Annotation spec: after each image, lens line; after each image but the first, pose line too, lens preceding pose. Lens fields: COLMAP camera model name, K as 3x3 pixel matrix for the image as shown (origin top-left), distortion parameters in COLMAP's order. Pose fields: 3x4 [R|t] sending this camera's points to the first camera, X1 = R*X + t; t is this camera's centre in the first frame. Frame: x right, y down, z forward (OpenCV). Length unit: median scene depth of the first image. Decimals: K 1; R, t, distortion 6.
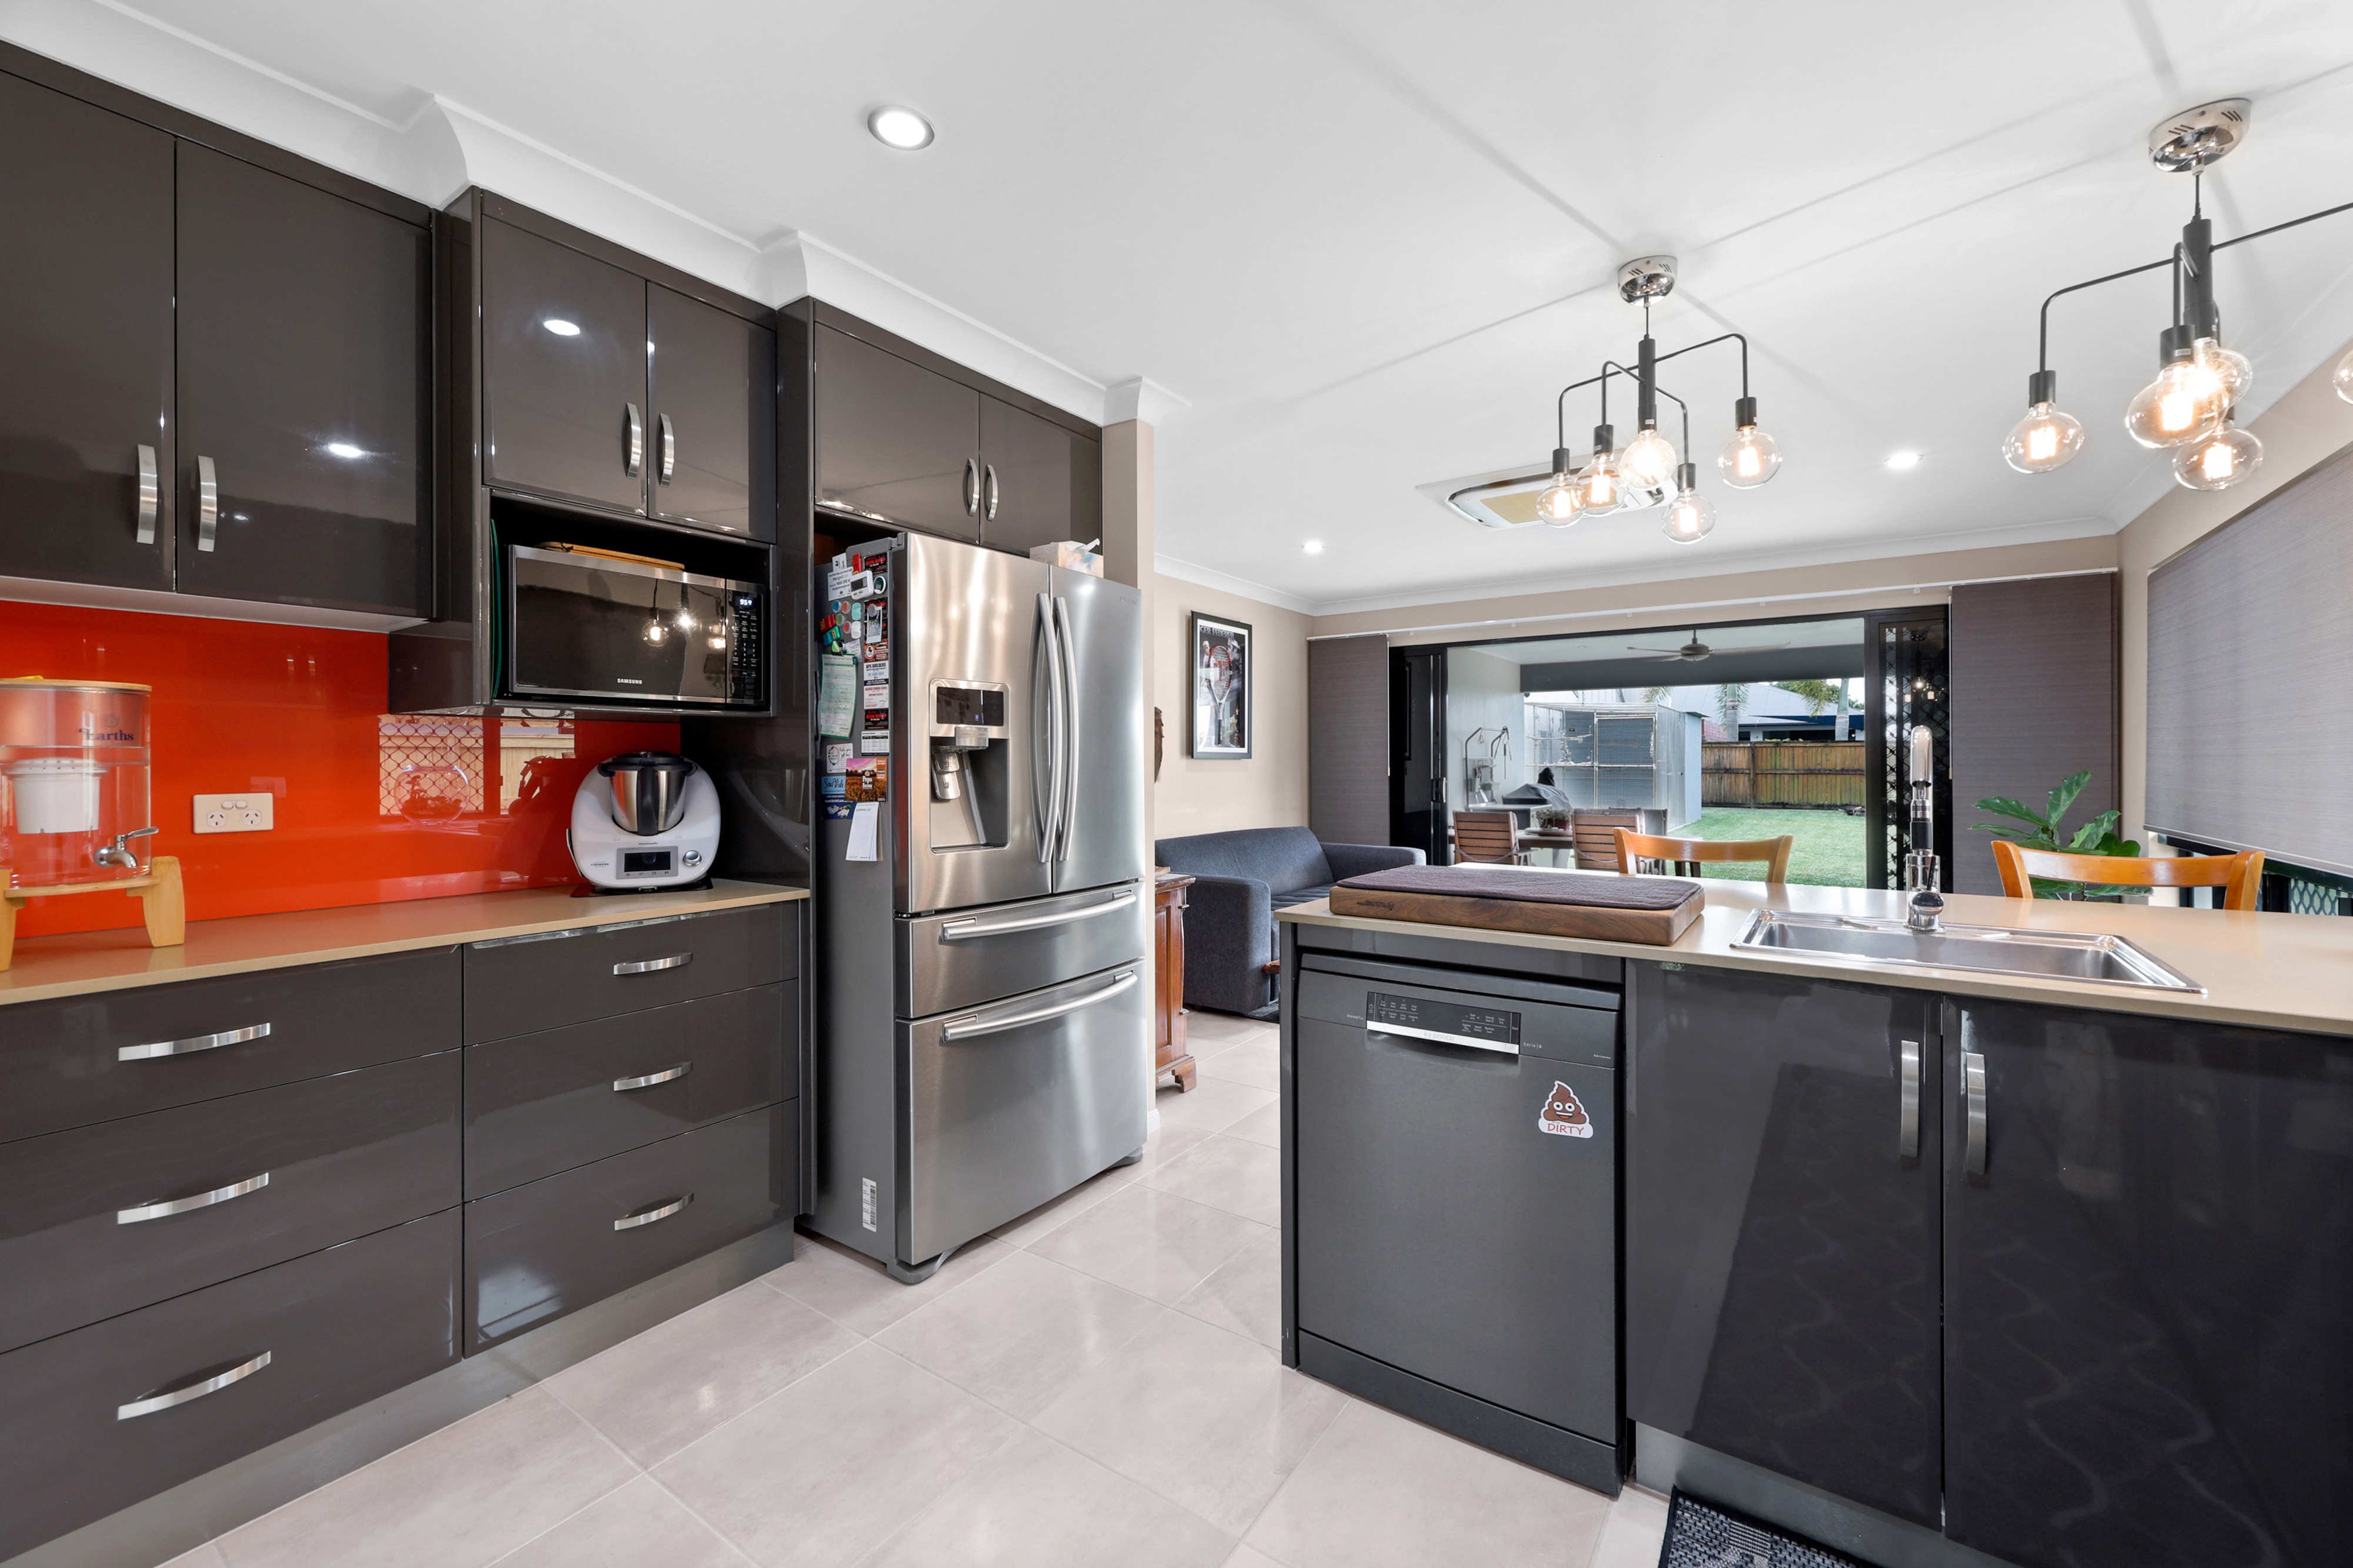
lens RADIAL K [[965.3, 0, 1172.5], [0, 965.3, 771.8], [0, 0, 1]] dist [-0.008693, -0.000052]
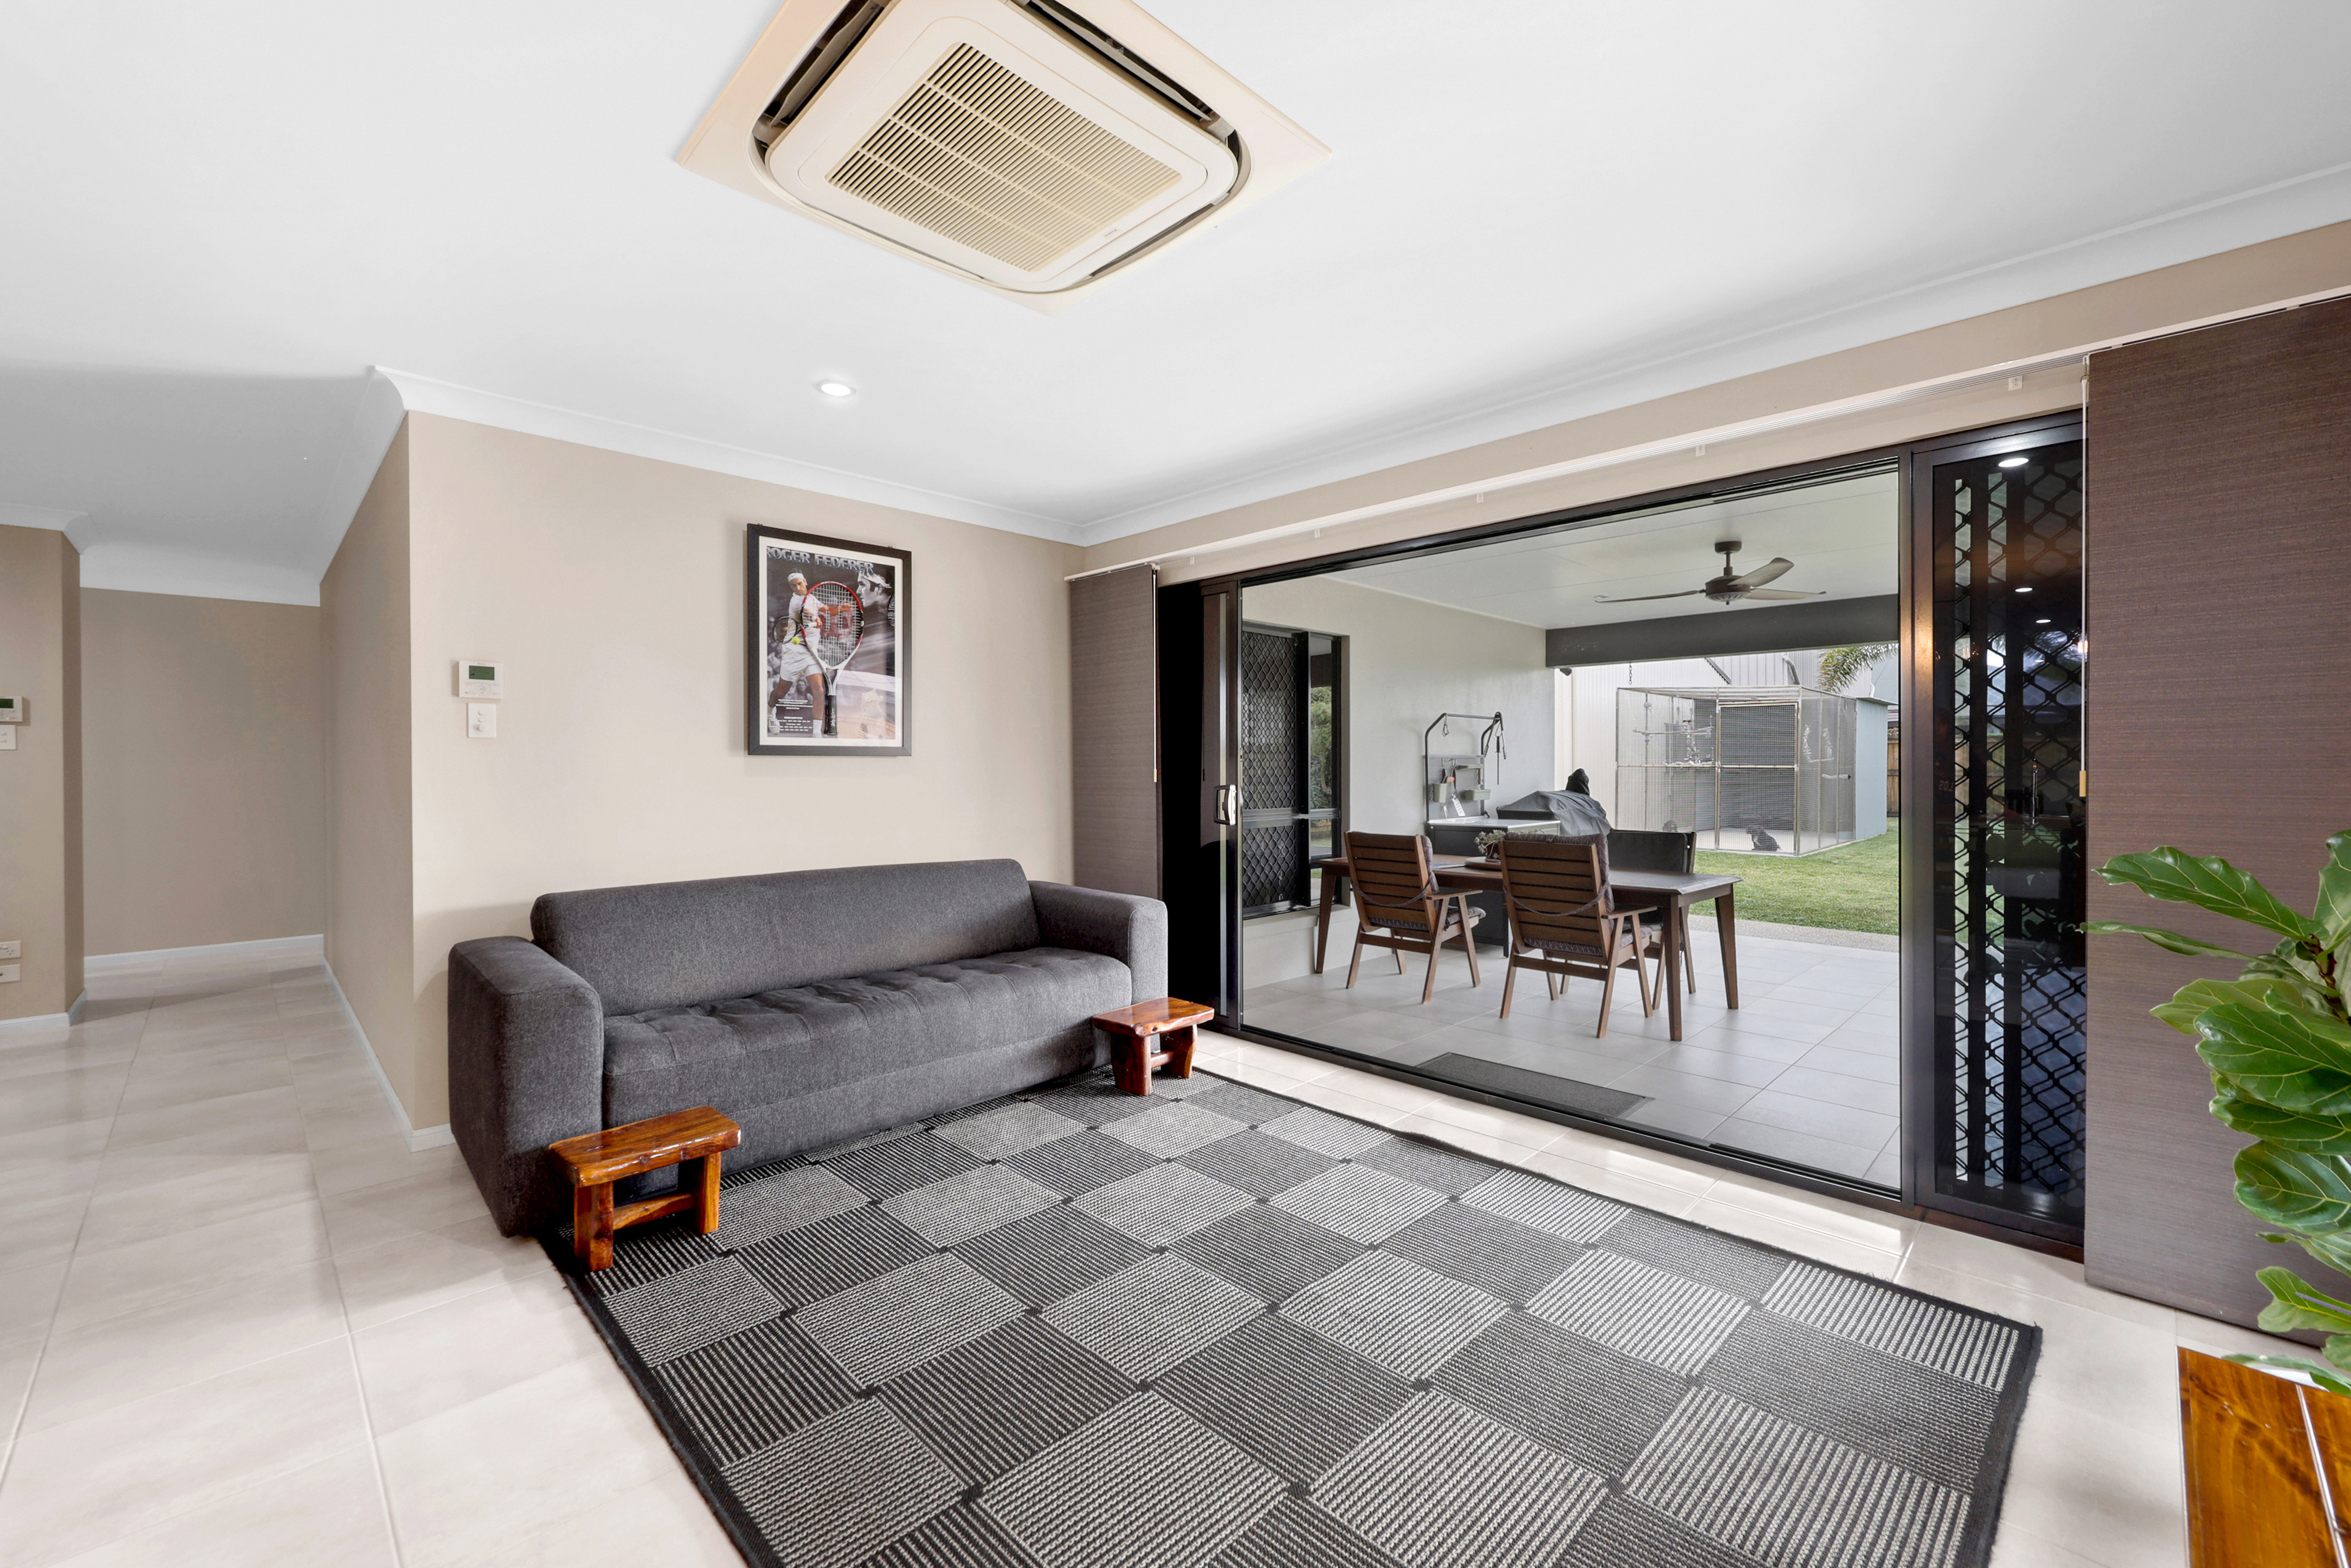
lens RADIAL K [[964.6, 0, 1172.4], [0, 964.6, 778.8], [0, 0, 1]] dist [-0.008693, -0.000052]
pose [[0.984397, 0.001008, -0.175961, 0.375093], [0.000252, 0.999975, 0.007136, -0.003091], [0.175964, -0.007069, 0.984371, 0.389891]]
